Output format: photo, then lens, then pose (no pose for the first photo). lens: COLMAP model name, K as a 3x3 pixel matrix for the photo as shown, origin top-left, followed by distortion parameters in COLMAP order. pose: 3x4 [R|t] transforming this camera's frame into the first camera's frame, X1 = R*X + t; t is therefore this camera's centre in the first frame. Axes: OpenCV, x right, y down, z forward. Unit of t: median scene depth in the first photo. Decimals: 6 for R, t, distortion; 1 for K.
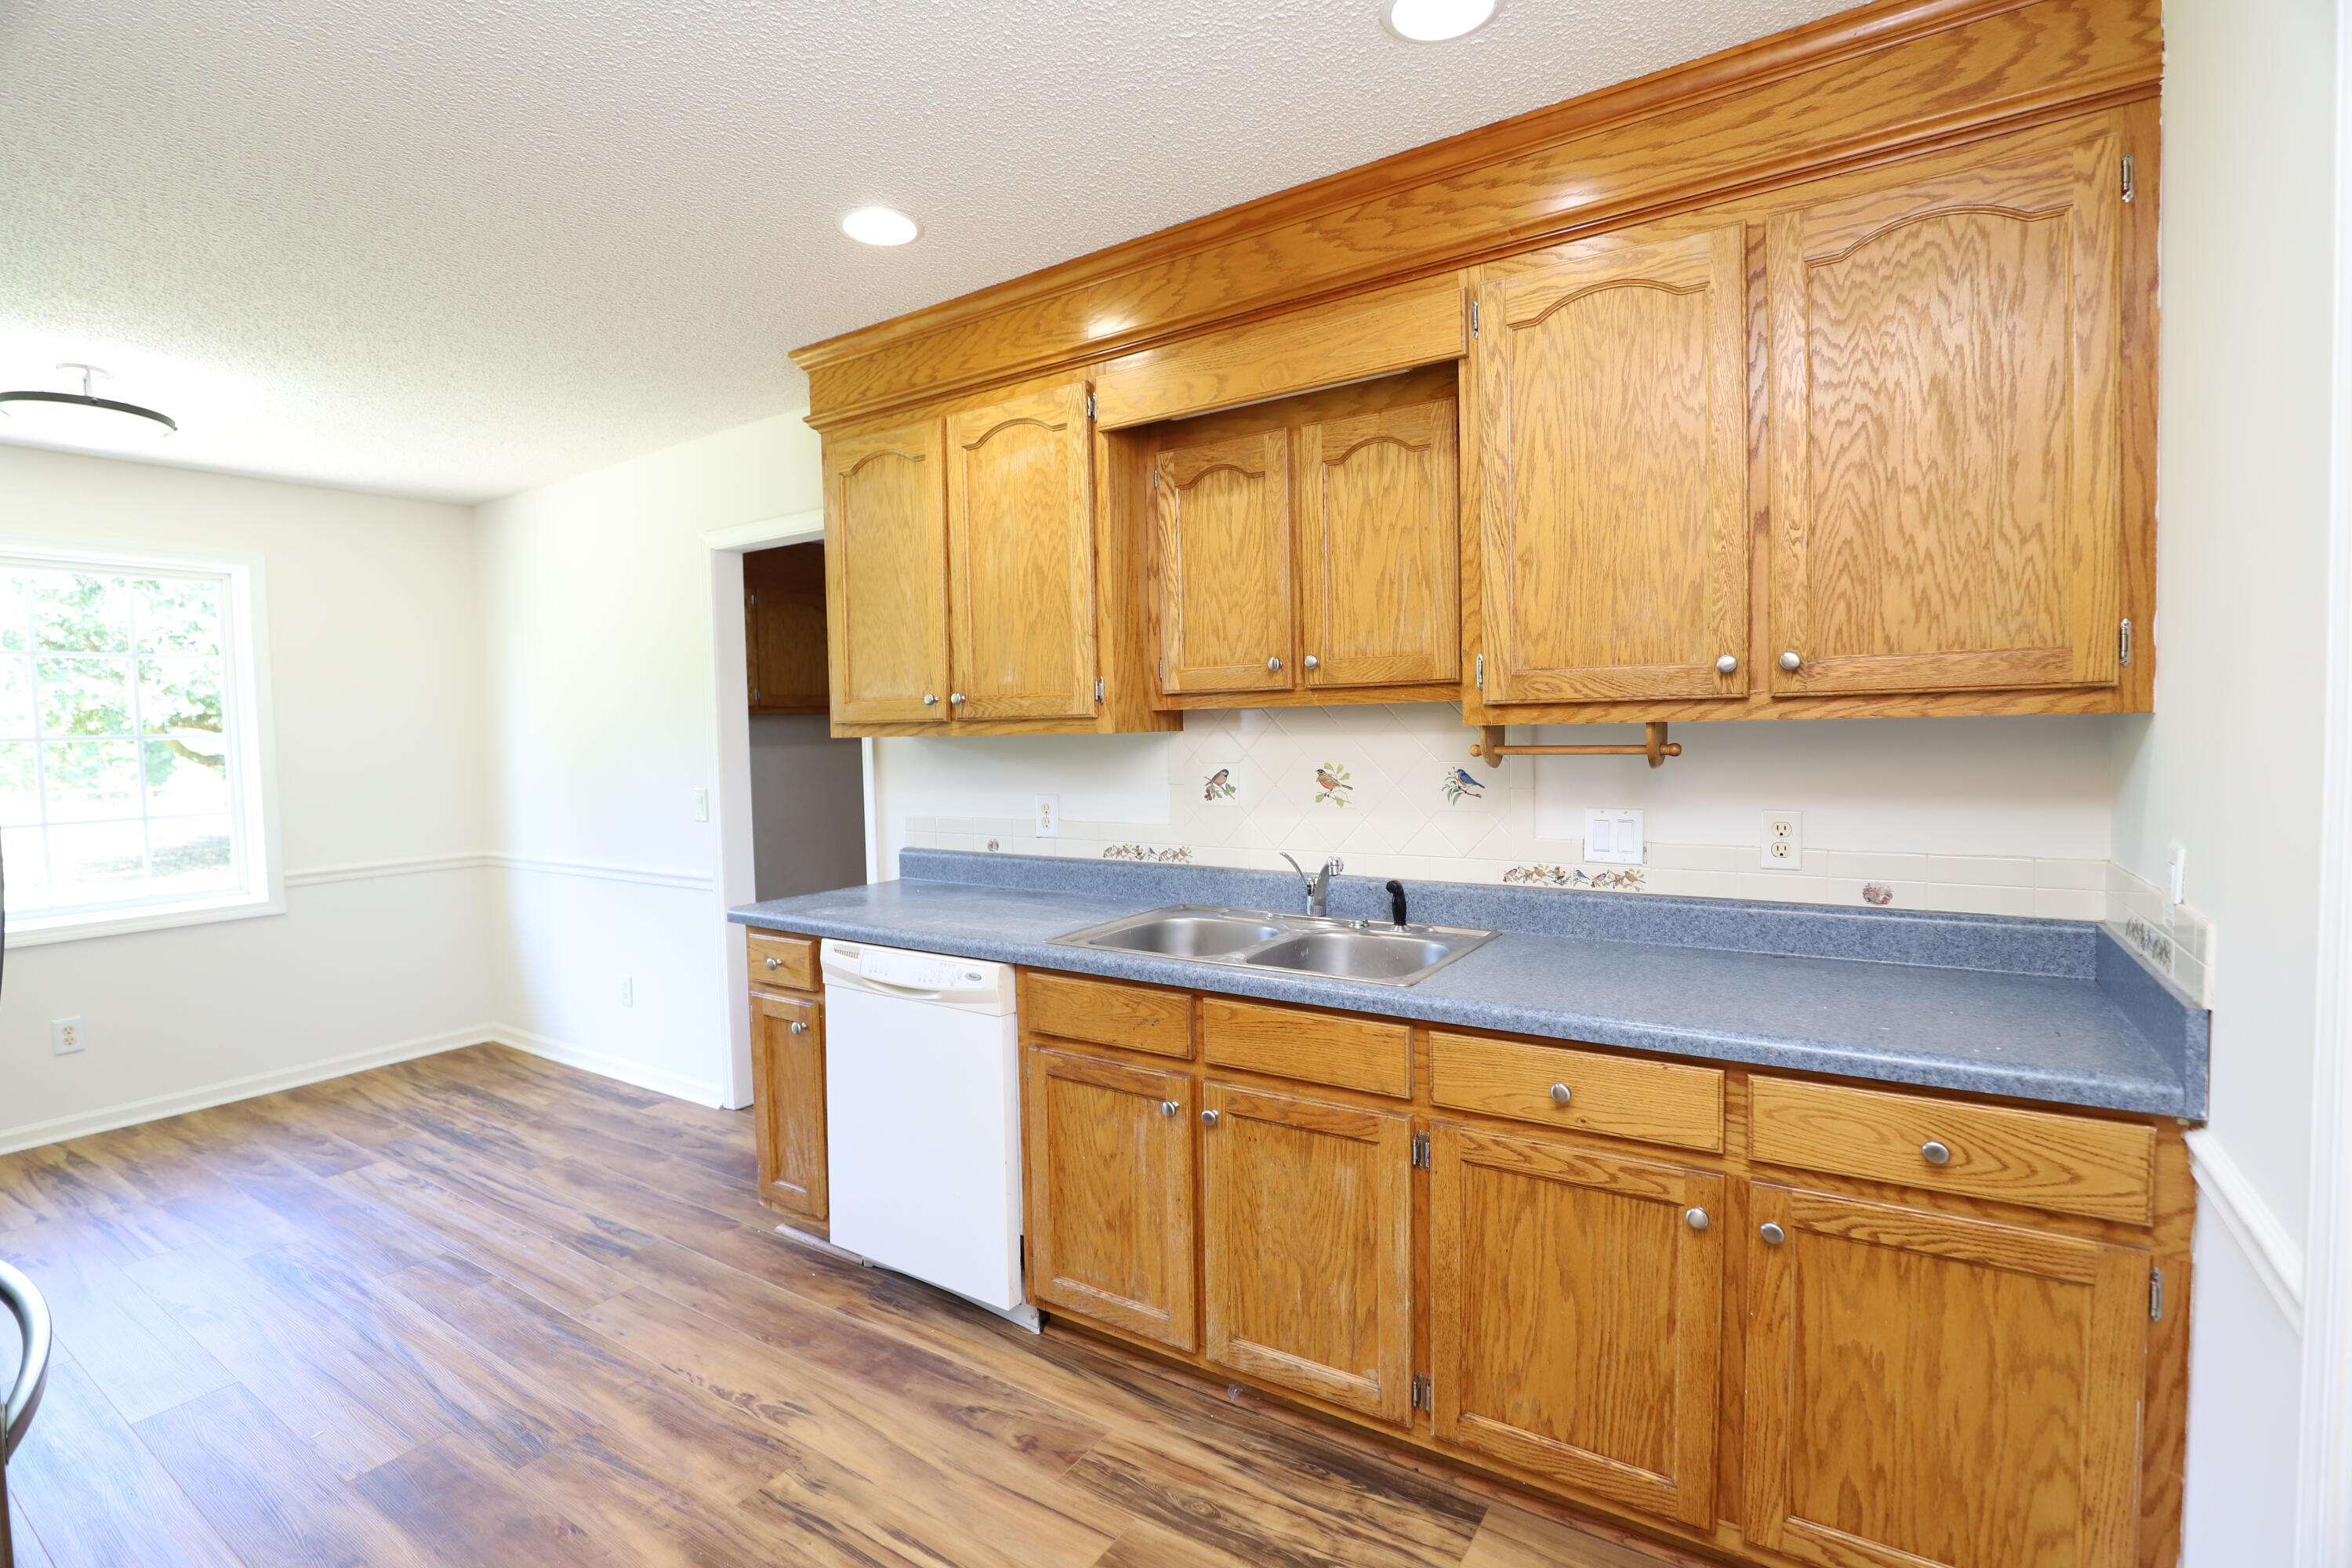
lens RADIAL K [[1083.5, 0, 1173.2], [0, 1083.5, 778.1], [0, 0, 1]] dist [-0.028704, 0.001142]
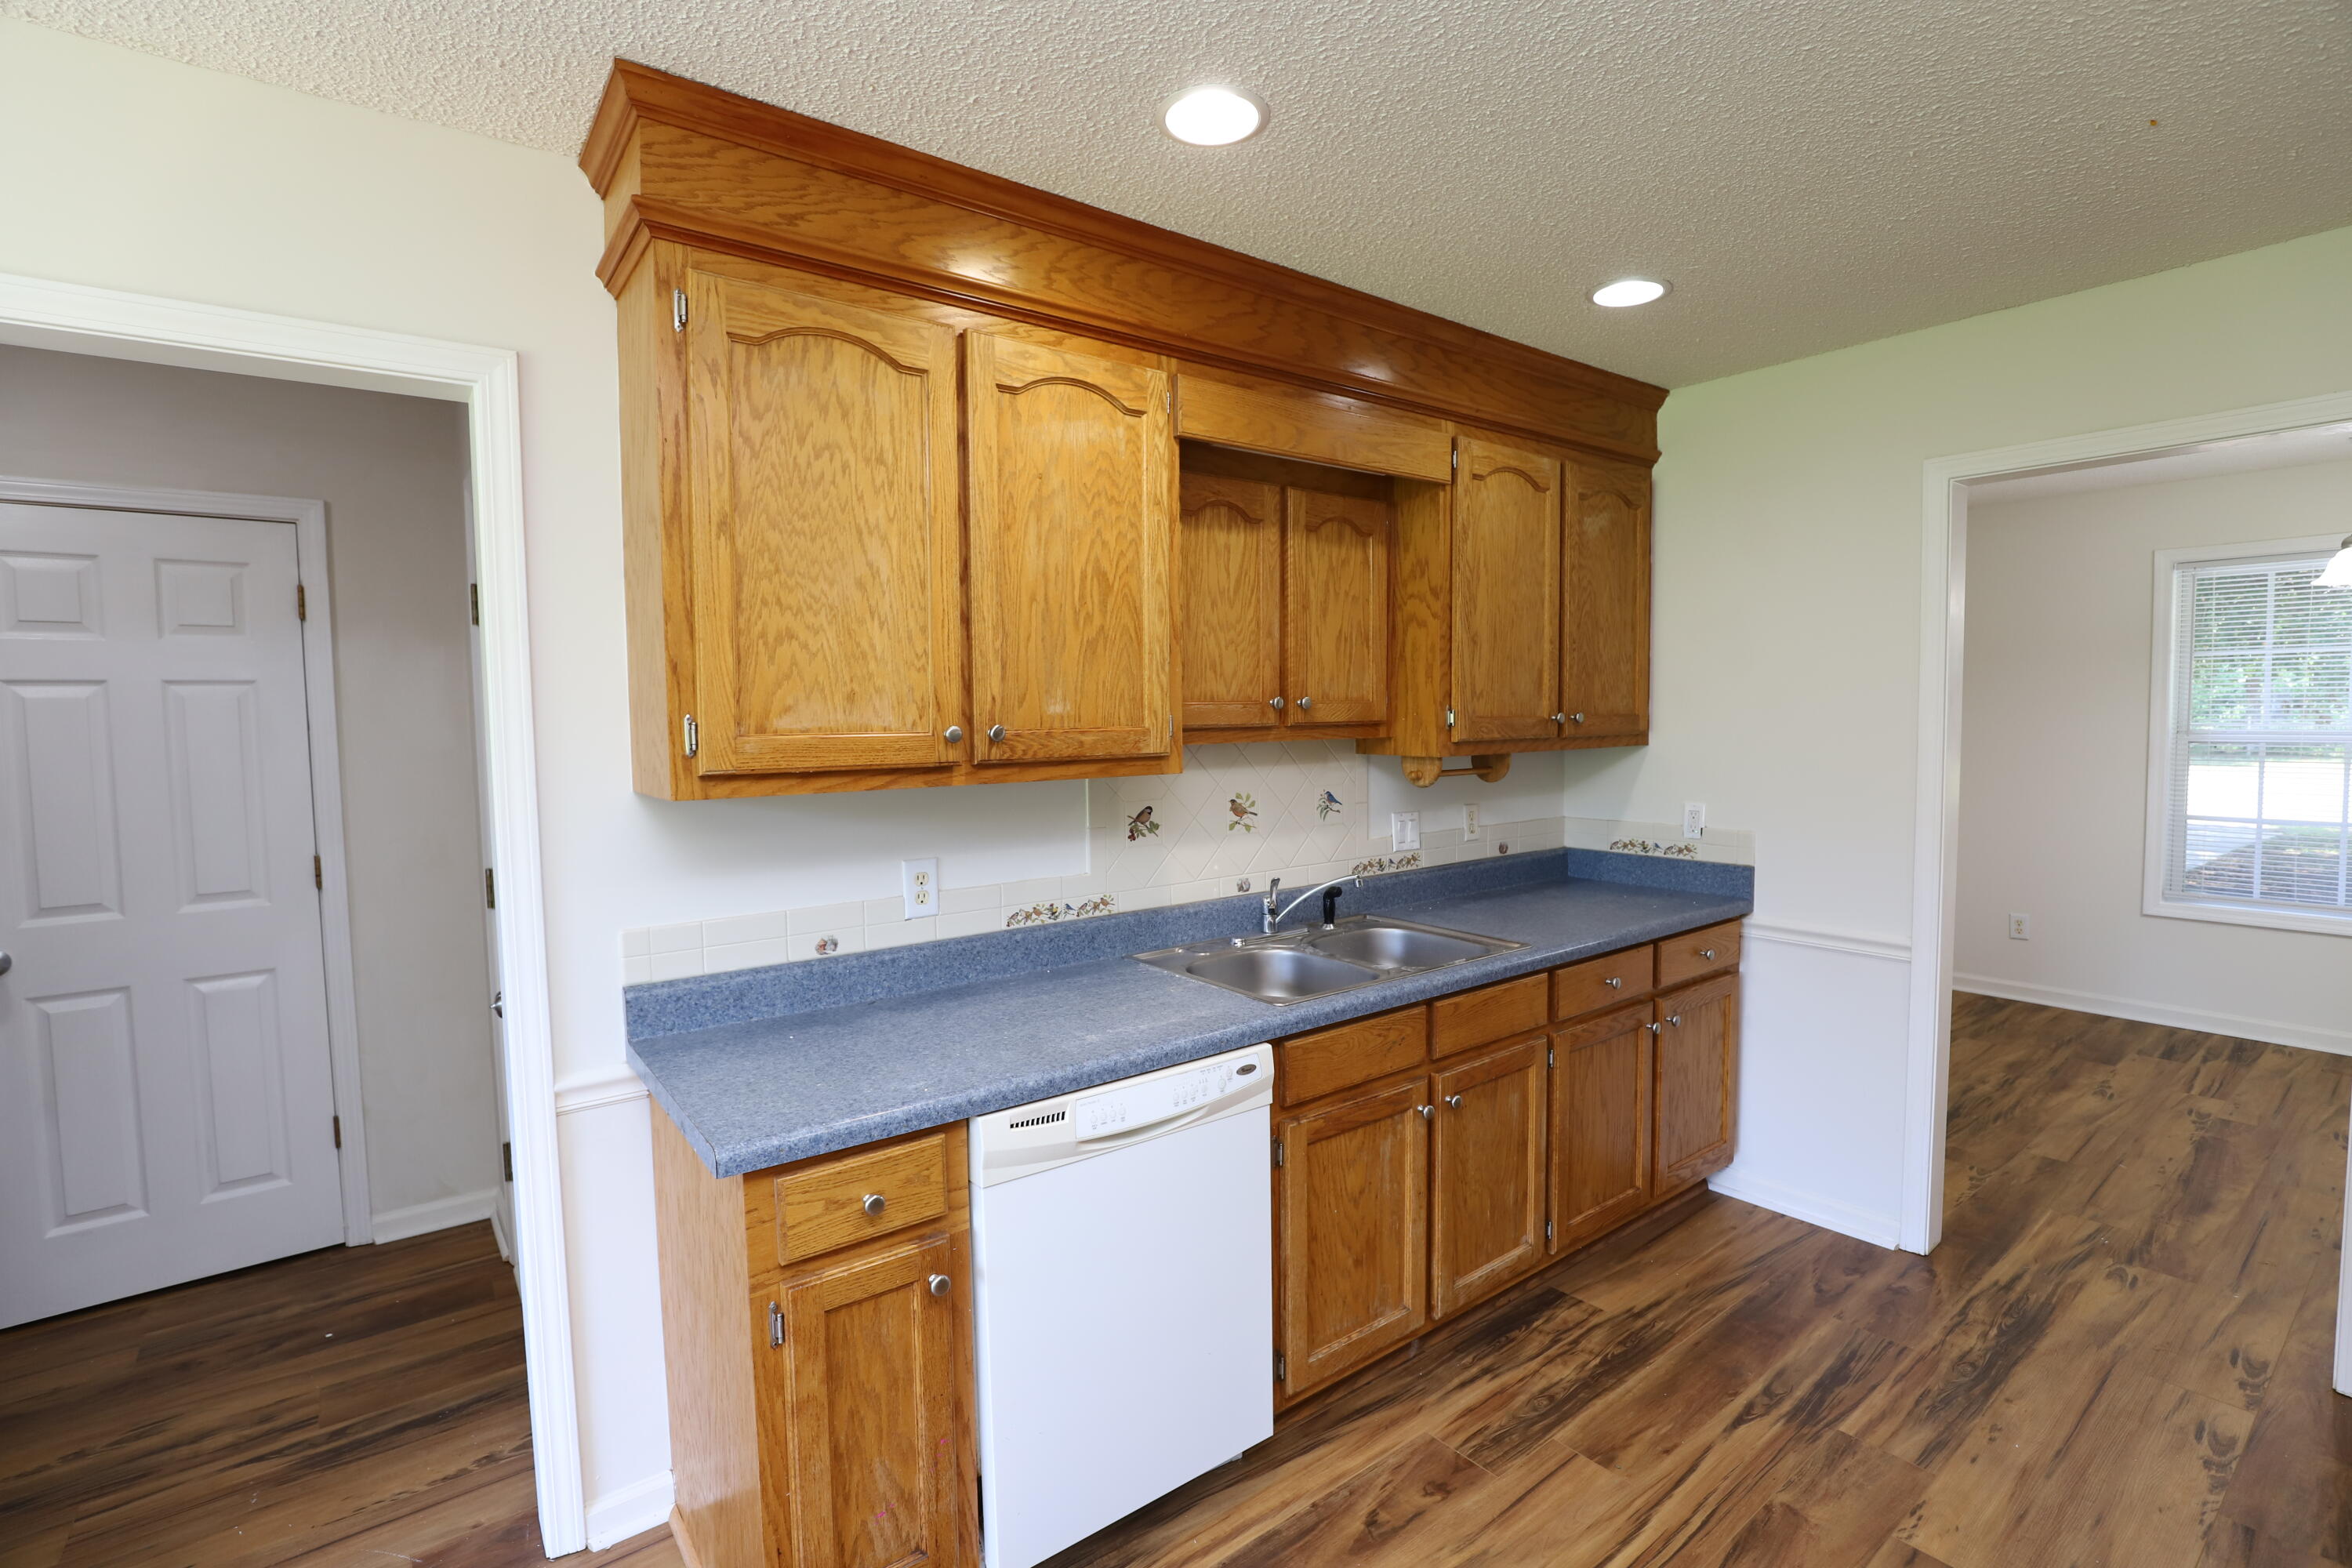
lens RADIAL K [[1083.5, 0, 1173.2], [0, 1083.5, 778.1], [0, 0, 1]] dist [-0.028704, 0.001142]
pose [[0.329638, -0.041748, 0.943184, -0.932021], [0.050723, 0.998362, 0.026463, -0.063092], [-0.942744, 0.039118, 0.331215, 0.727252]]
